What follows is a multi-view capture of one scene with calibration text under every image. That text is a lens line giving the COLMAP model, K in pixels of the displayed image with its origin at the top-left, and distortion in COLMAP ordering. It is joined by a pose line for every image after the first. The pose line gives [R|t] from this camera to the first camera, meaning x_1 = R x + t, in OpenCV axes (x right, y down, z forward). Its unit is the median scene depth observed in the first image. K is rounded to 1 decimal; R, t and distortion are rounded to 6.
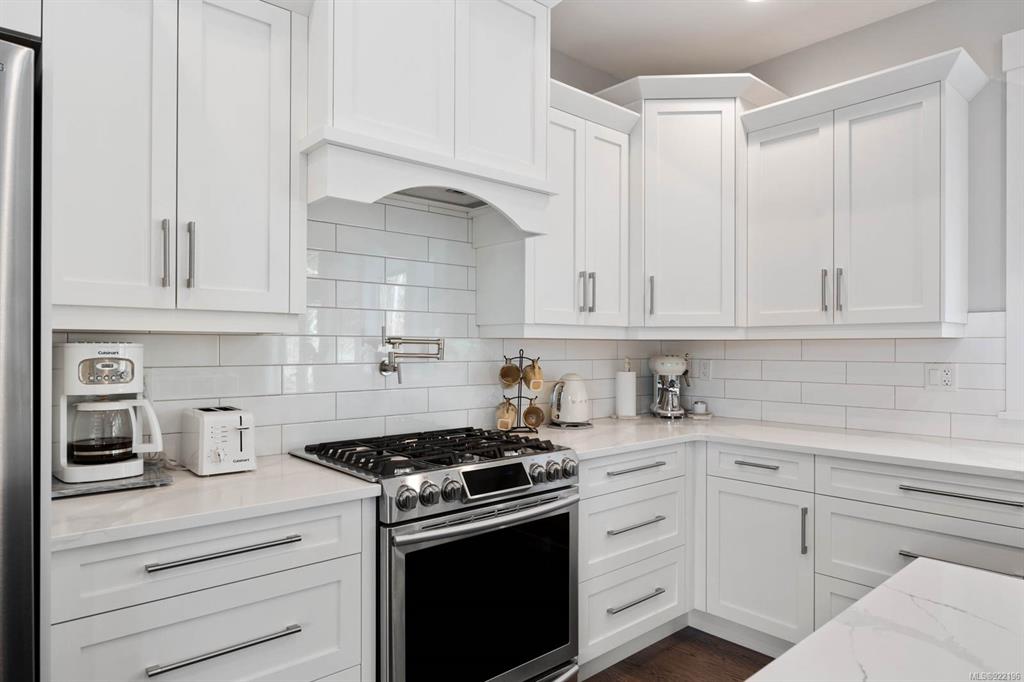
lens RADIAL K [[624.3, 0, 512.5], [0, 624.3, 345.4], [0, 0, 1]] dist [0.002744, 0.000176]
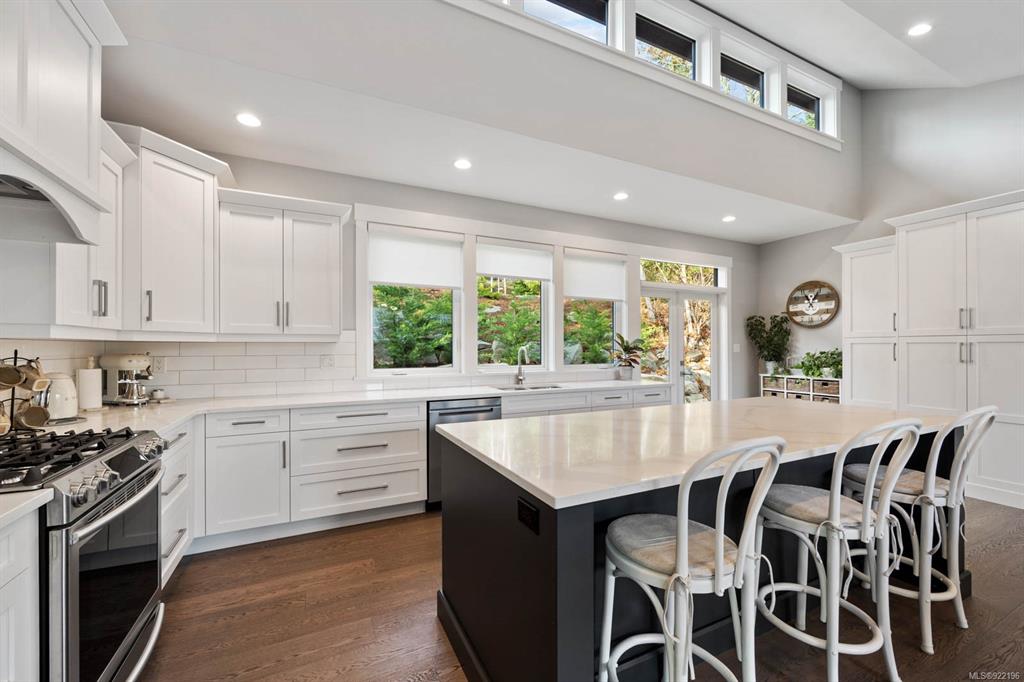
lens RADIAL K [[418.9, 0, 511.1], [0, 418.9, 338.6], [0, 0, 1]] dist [-0.002336, -0.000015]
pose [[0.262033, 0.019875, 0.964854, -0.421687], [-0.002046, 0.999797, -0.020040, 0.001081], [-0.965057, 0.003277, 0.262020, 0.088166]]
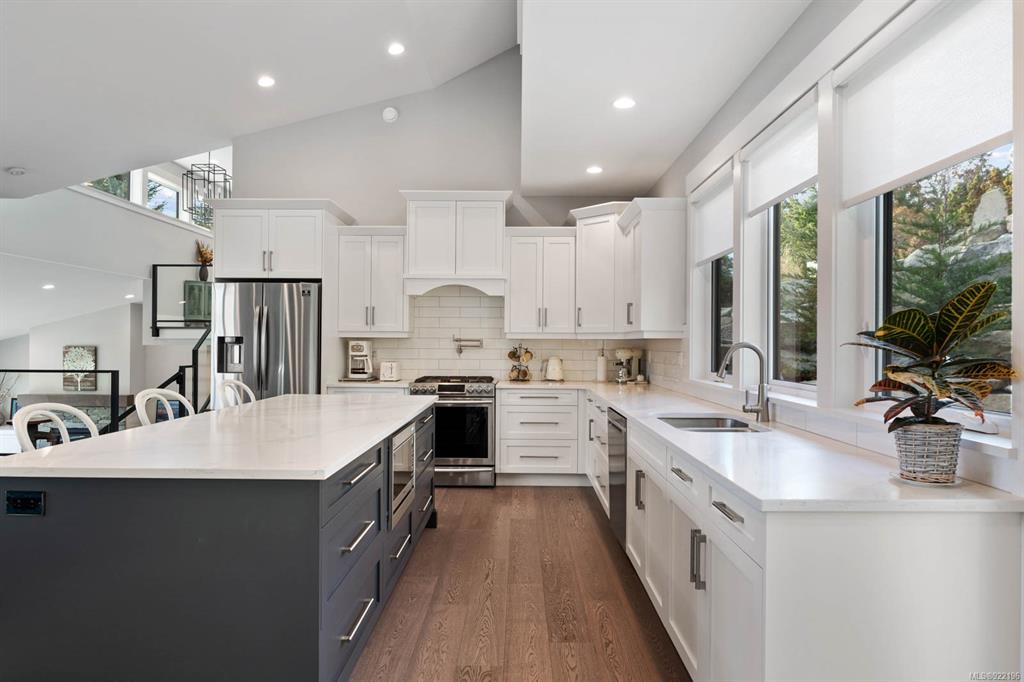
lens RADIAL K [[628.9, 0, 508.6], [0, 628.9, 340.8], [0, 0, 1]] dist [0.000008, 0.001295]
pose [[0.731013, 0.001193, -0.682363, 1.525927], [-0.003137, 0.999994, -0.001611, -0.000968], [0.682356, 0.003318, 0.731012, -0.661759]]
